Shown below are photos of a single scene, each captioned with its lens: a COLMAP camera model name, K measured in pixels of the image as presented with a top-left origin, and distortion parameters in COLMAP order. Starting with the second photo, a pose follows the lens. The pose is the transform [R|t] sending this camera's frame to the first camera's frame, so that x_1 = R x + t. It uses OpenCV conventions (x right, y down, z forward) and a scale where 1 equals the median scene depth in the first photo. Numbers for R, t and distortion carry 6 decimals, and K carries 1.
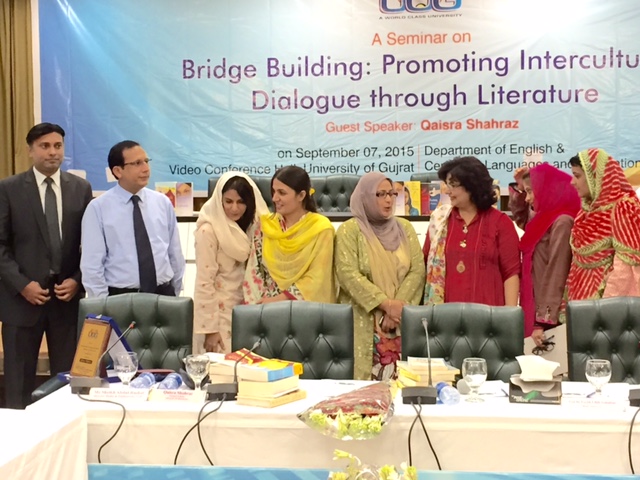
lens RADIAL K [[1122.2, 0, 318.8], [0, 1122.2, 237.6], [0, 0, 1]] dist [0.028358, 0.000000]
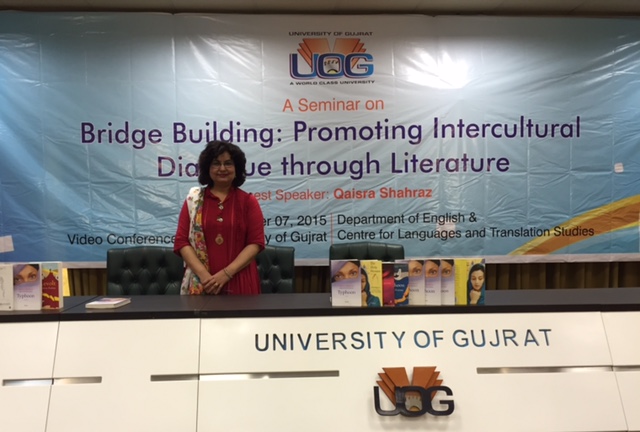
lens RADIAL K [[595.2, 0, 299.3], [0, 595.2, 253.9], [0, 0, 1]] dist [0.070995, -0.077339]
pose [[0.988009, -0.008181, 0.154179, -0.019628], [0.011256, 0.999755, -0.019084, -0.037849], [-0.153985, 0.020591, 0.987859, 0.491756]]
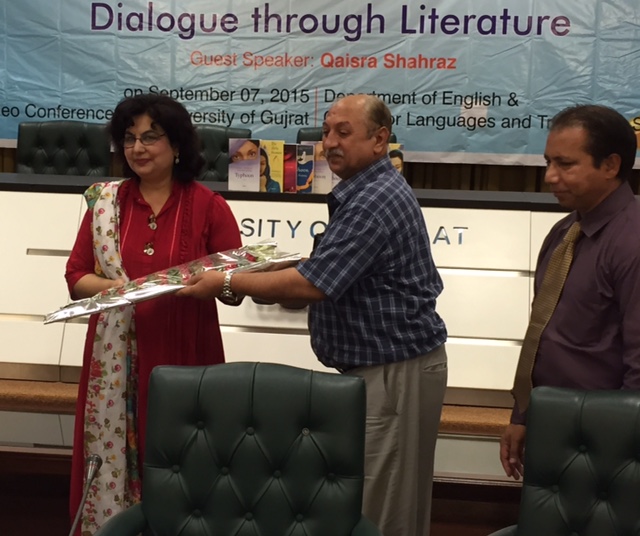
lens RADIAL K [[1168.9, 0, 277.2], [0, 1168.9, 257.2], [0, 0, 1]] dist [0.047546, 0.000000]
pose [[0.999143, 0.039458, -0.012471, 0.077904], [-0.038636, 0.997425, 0.060413, -0.018553], [0.014823, -0.059880, 0.998096, 0.246718]]
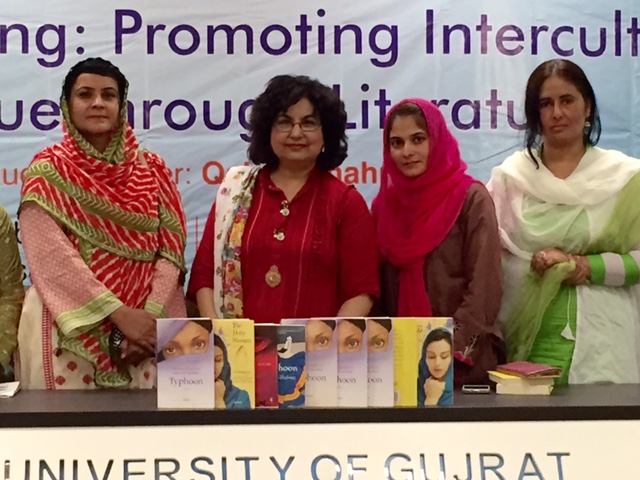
lens RADIAL K [[1823.4, 0, 321.9], [0, 1823.4, 238.2], [0, 0, 1]] dist [0.027190, 0.000000]
pose [[0.974250, 0.009698, 0.225261, -0.022828], [0.004123, 0.998141, -0.060802, -0.031786], [-0.225432, 0.060165, 0.972399, 0.304192]]
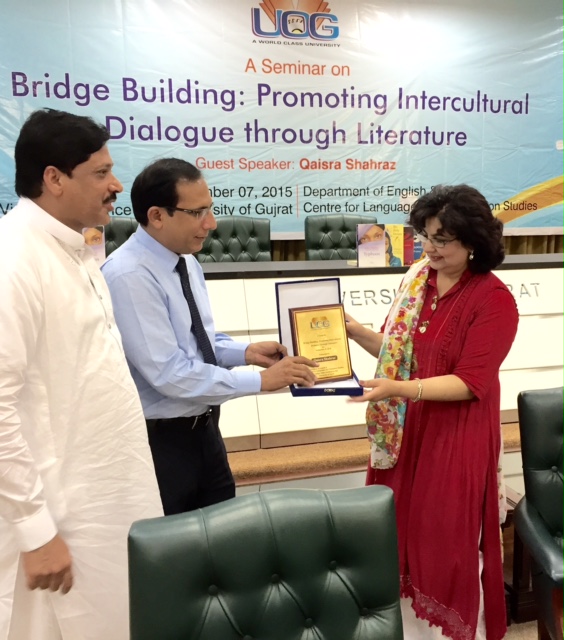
lens RADIAL K [[717.1, 0, 326.6], [0, 717.1, 316.3], [0, 0, 1]] dist [0.050391, 0.000000]
pose [[0.914895, -0.052850, 0.400217, -0.136440], [0.021708, 0.996400, 0.081955, -0.021692], [-0.403107, -0.066293, 0.912748, 0.433858]]
